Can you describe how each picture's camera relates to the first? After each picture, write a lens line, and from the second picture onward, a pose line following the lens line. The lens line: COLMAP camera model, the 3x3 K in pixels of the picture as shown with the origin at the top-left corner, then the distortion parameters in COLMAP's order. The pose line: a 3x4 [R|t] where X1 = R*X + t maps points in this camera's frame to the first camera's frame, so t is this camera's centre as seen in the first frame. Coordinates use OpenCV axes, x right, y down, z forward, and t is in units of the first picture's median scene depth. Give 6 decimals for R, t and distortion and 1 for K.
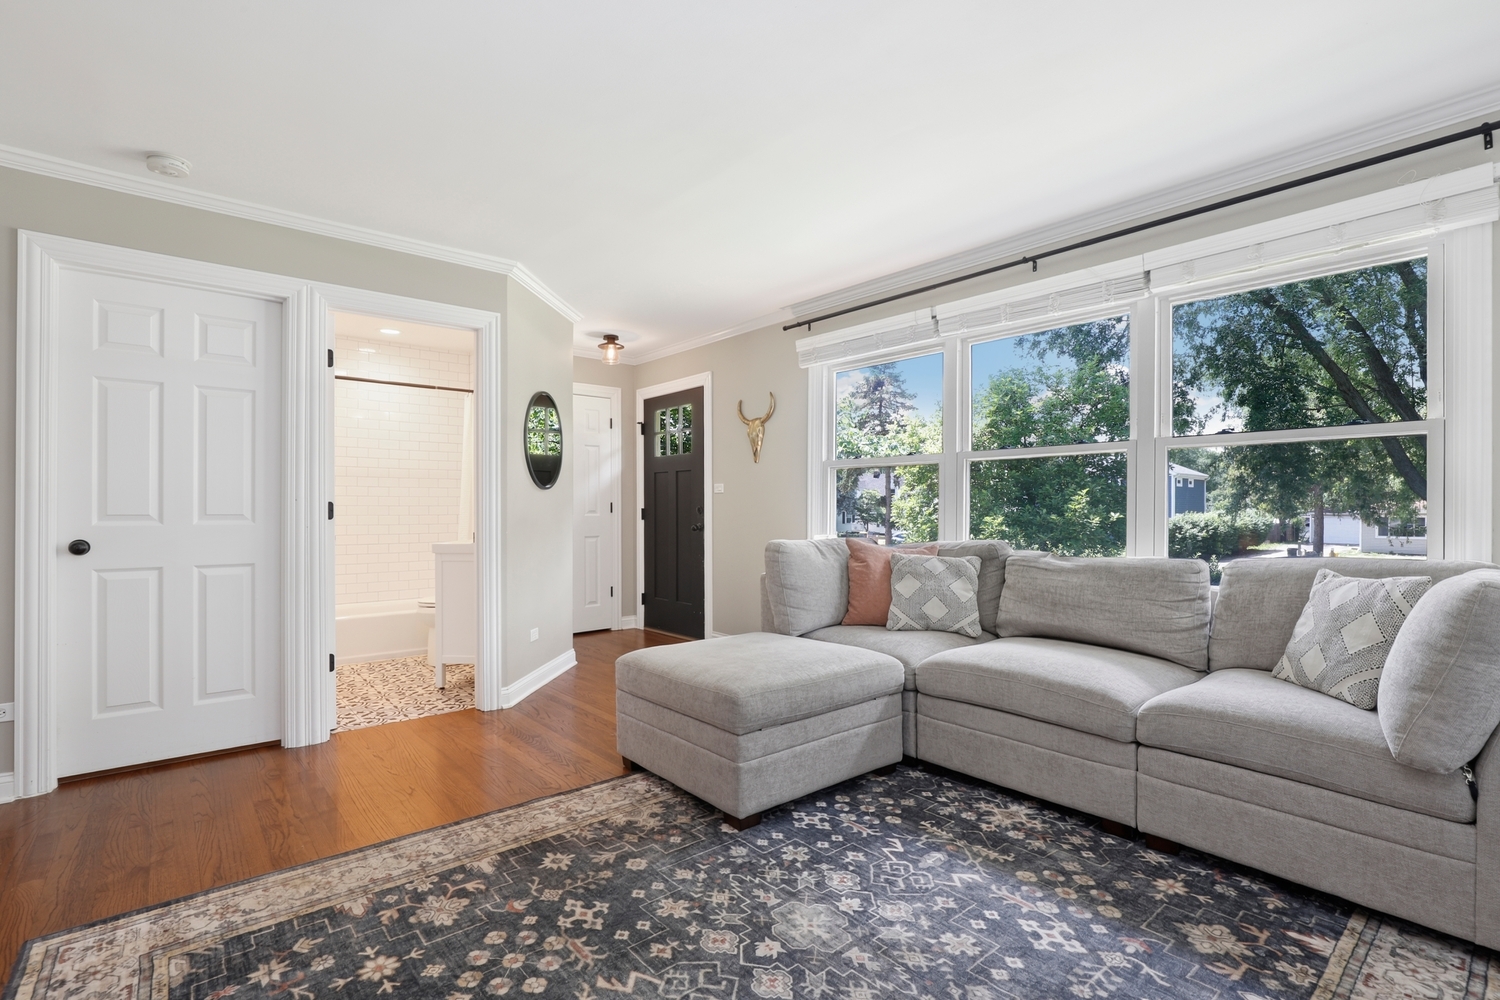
lens RADIAL K [[711.5, 0, 761.2], [0, 711.5, 498.9], [0, 0, 1]] dist [-0.011296, 0.002031]
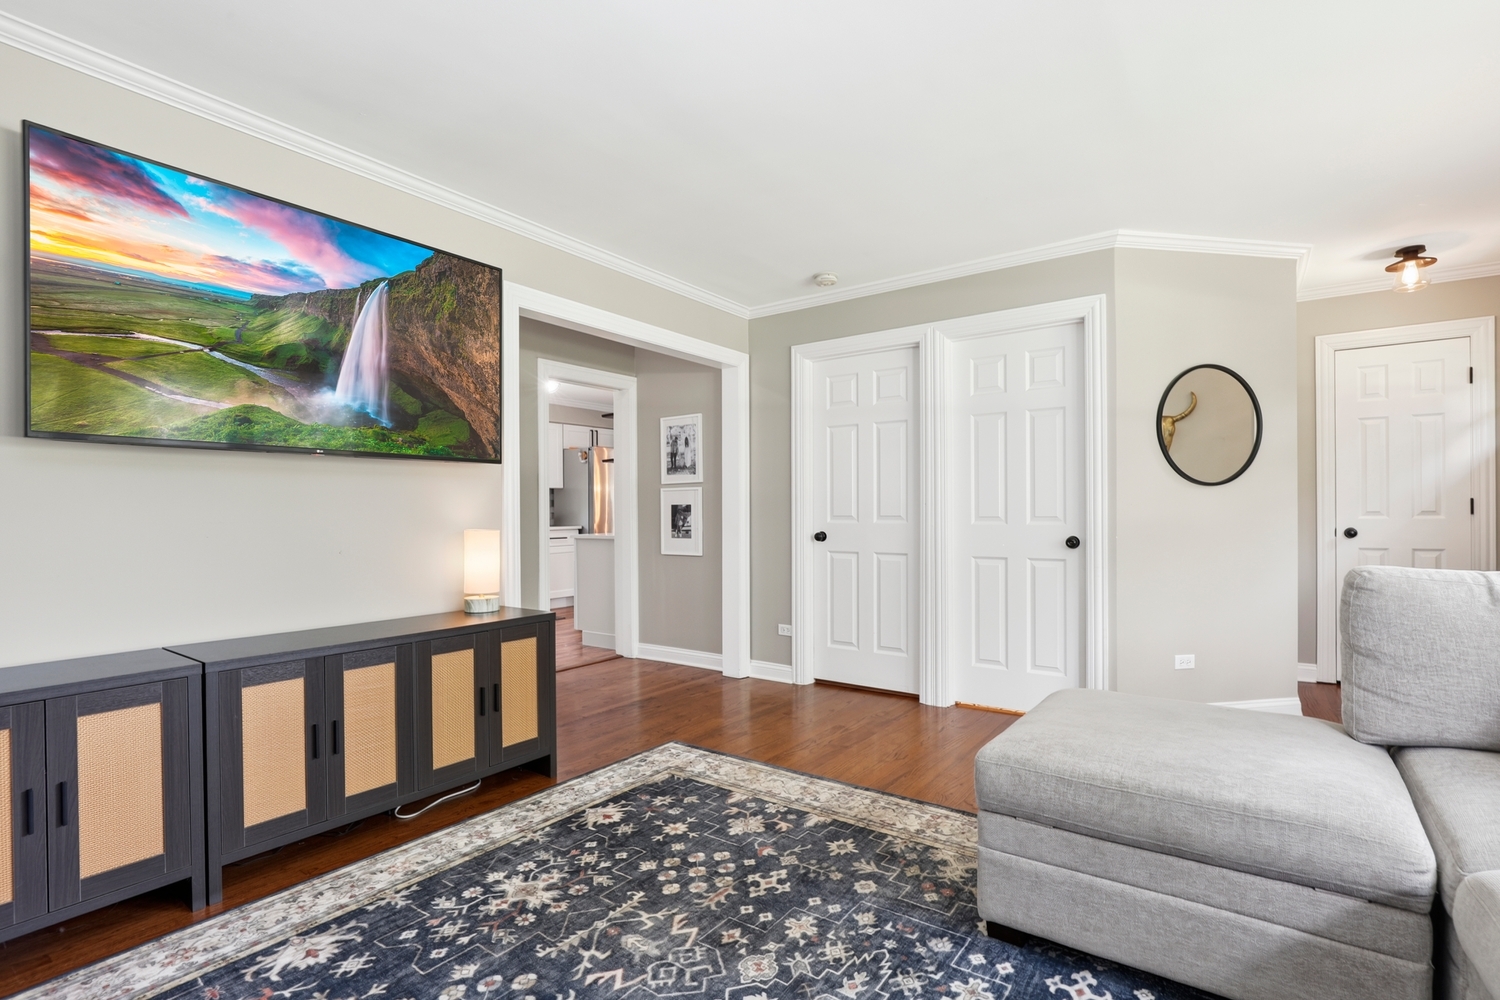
lens RADIAL K [[697.2, 0, 749.0], [0, 697.2, 513.5], [0, 0, 1]] dist [-0.022722, 0.001030]
pose [[0.233770, 0.003449, -0.972286, 0.747651], [0.020435, 0.999755, 0.008460, 0.000695], [0.972077, -0.021847, 0.233642, 0.691488]]
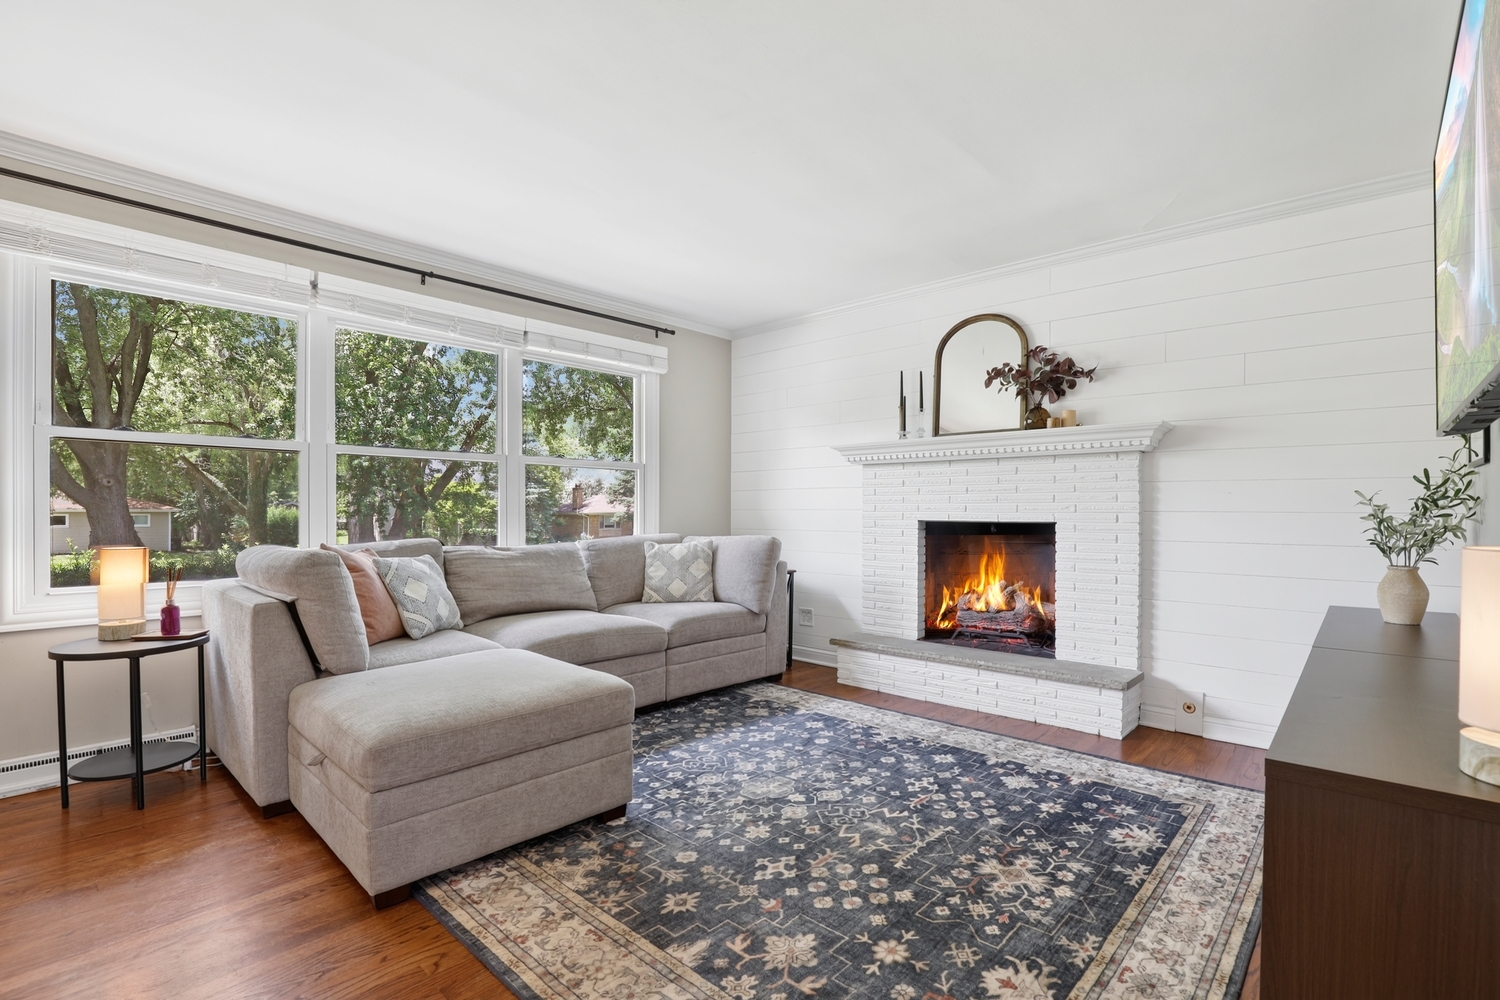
lens RADIAL K [[697.2, 0, 752.8], [0, 697.2, 509.3], [0, 0, 1]] dist [-0.022722, 0.001030]
pose [[-0.124264, 0.006800, 0.992226, -1.278530], [-0.015330, 0.999844, -0.008772, 0.021571], [-0.992131, -0.016301, -0.124140, 1.120066]]
